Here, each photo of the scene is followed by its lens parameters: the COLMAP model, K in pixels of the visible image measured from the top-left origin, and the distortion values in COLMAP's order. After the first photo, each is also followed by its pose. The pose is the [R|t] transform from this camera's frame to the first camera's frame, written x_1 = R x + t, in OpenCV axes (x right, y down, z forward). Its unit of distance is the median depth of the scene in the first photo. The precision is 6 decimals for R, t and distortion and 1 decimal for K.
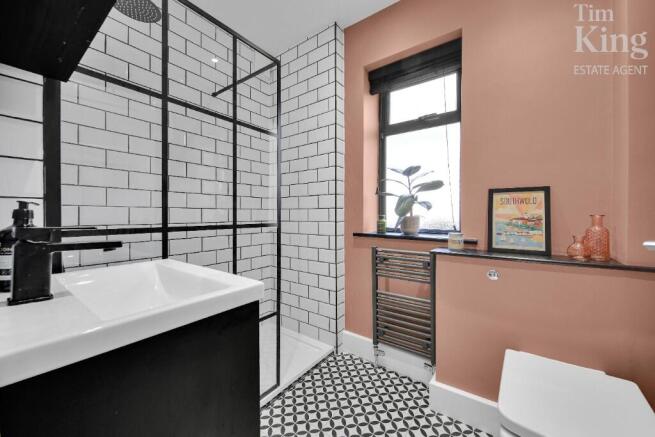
lens RADIAL K [[242.7, 0, 323.4], [0, 242.7, 213.9], [0, 0, 1]] dist [0.002331, -0.000126]
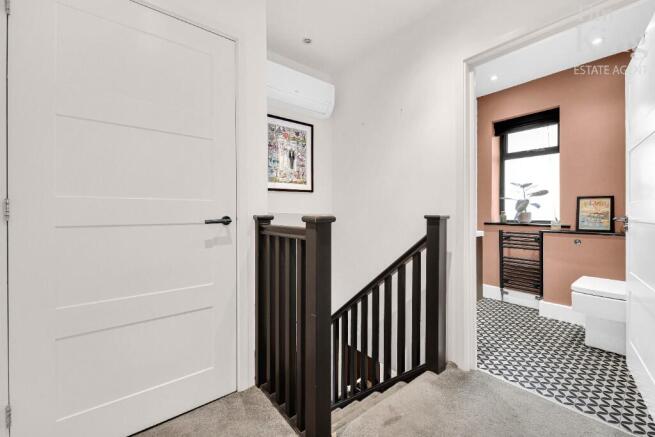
lens RADIAL K [[272.7, 0, 325.0], [0, 272.7, 208.8], [0, 0, 1]] dist [0.003411, -0.000729]
pose [[0.972298, 0.002567, -0.233730, -0.571285], [-0.005826, 0.999895, -0.013253, 0.021693], [0.233671, 0.014247, 0.972211, -1.213767]]
